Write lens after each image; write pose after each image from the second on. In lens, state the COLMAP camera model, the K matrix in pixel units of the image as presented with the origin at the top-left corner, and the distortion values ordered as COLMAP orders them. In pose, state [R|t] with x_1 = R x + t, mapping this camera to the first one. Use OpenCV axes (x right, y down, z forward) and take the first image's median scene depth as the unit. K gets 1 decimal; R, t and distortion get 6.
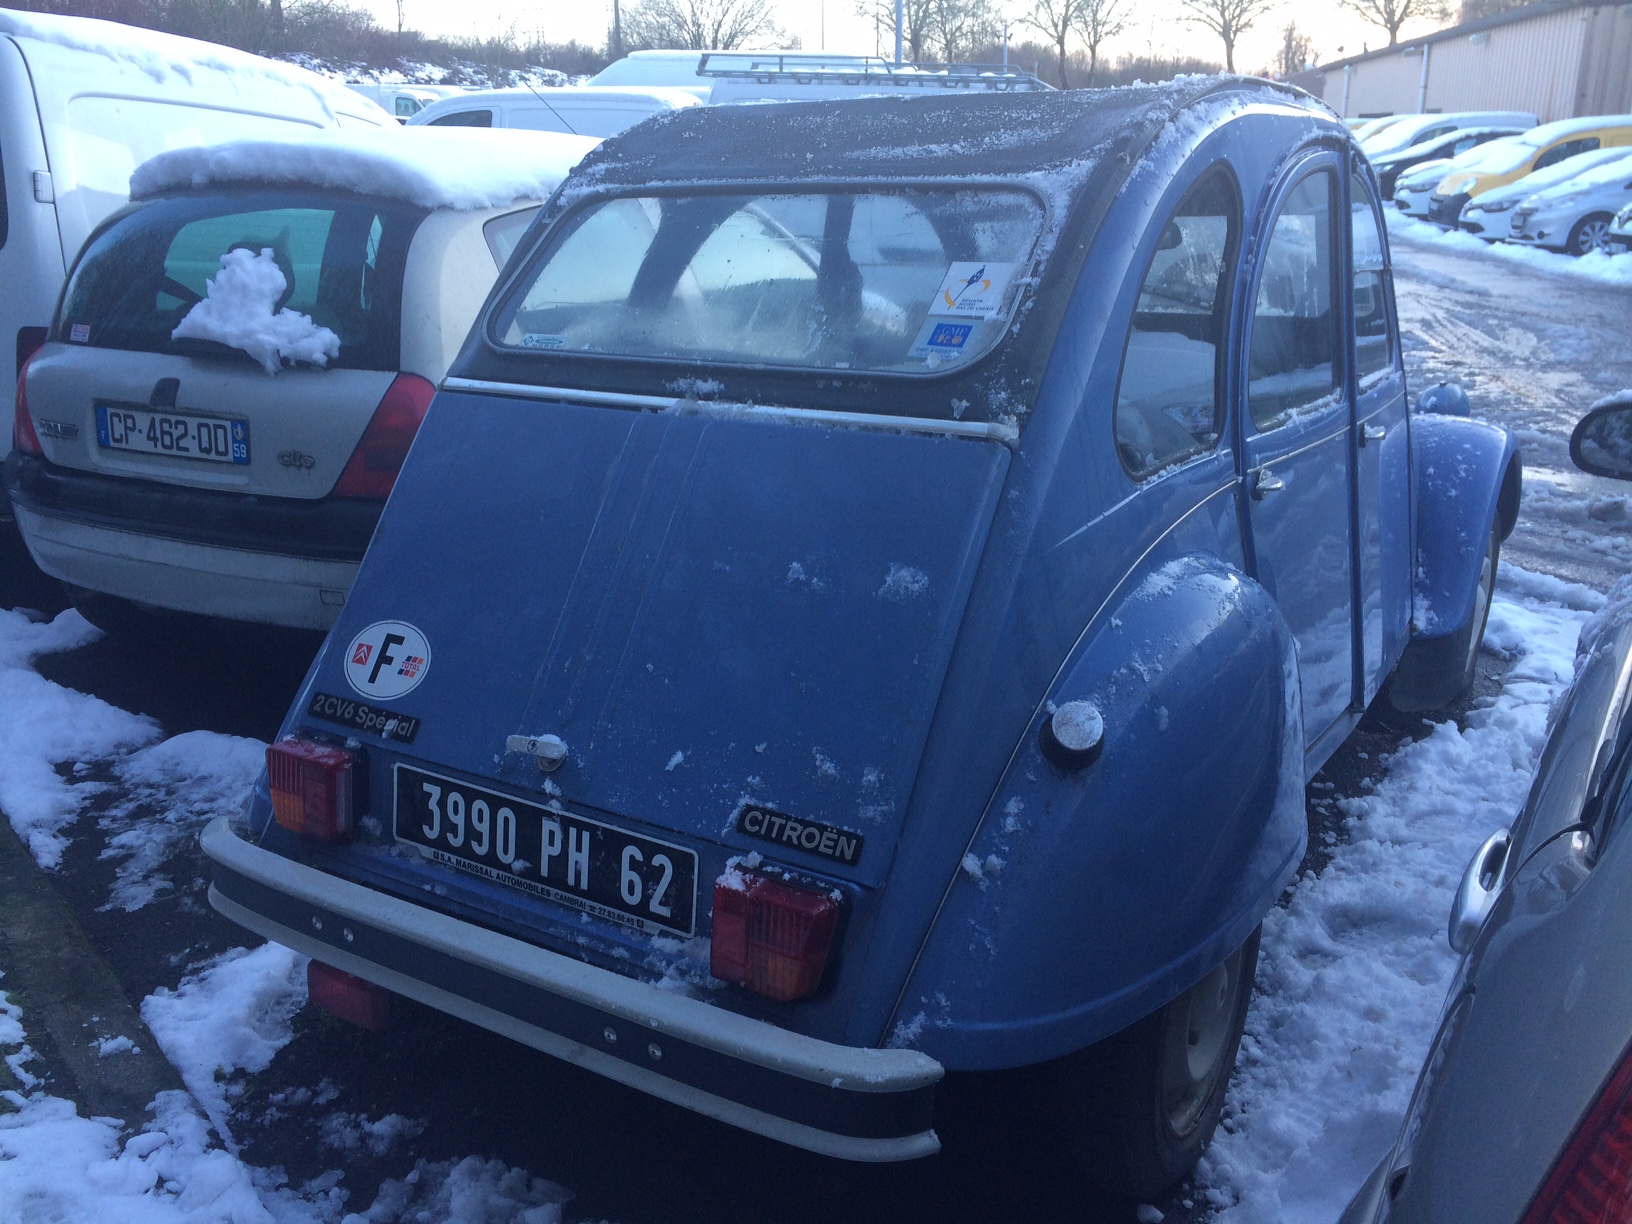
lens RADIAL K [[1383.4, 0, 815.6], [0, 1383.4, 617.5], [0, 0, 1]] dist [0.003411, -0.007800]
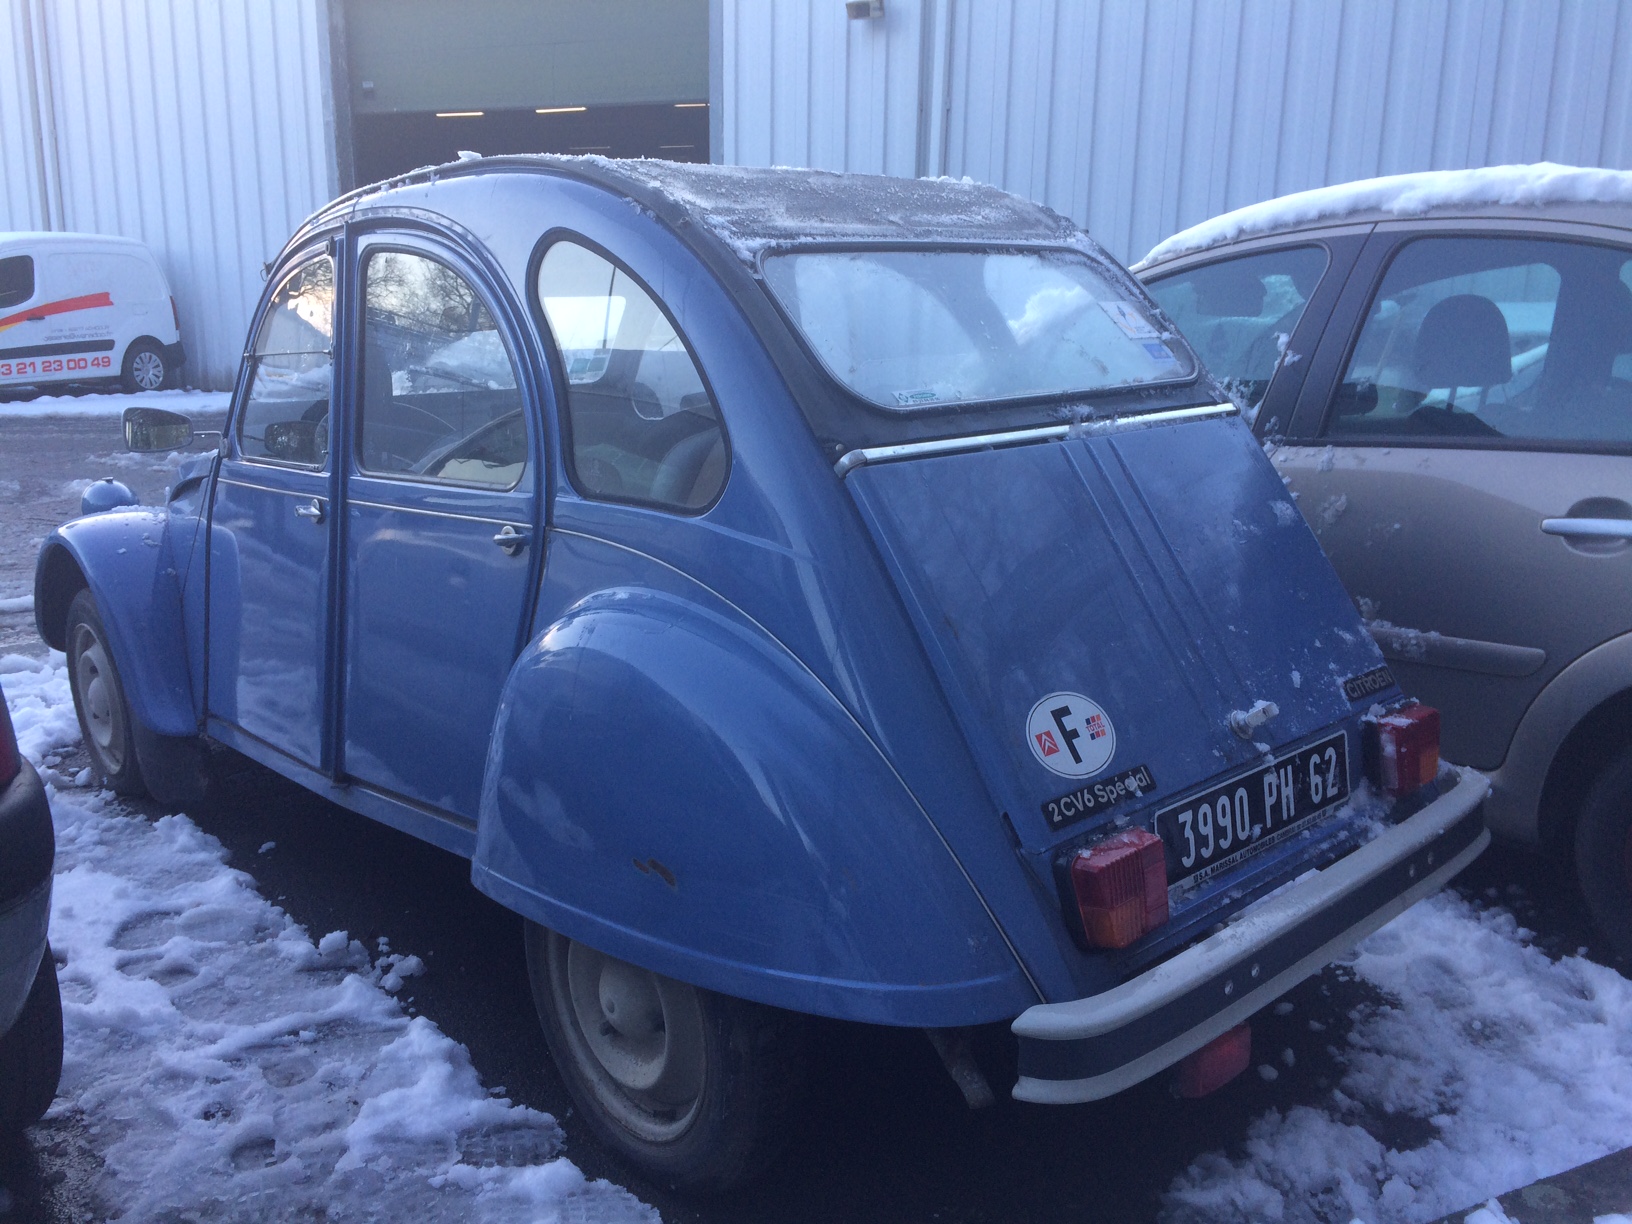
lens RADIAL K [[1383.4, 0, 816.4], [0, 1383.4, 607.6], [0, 0, 1]] dist [0.003411, -0.007800]
pose [[0.281676, -0.215302, 0.935042, -1.267286], [0.301807, 0.944918, 0.126658, -0.228625], [-0.910808, 0.246526, 0.331140, 0.880472]]
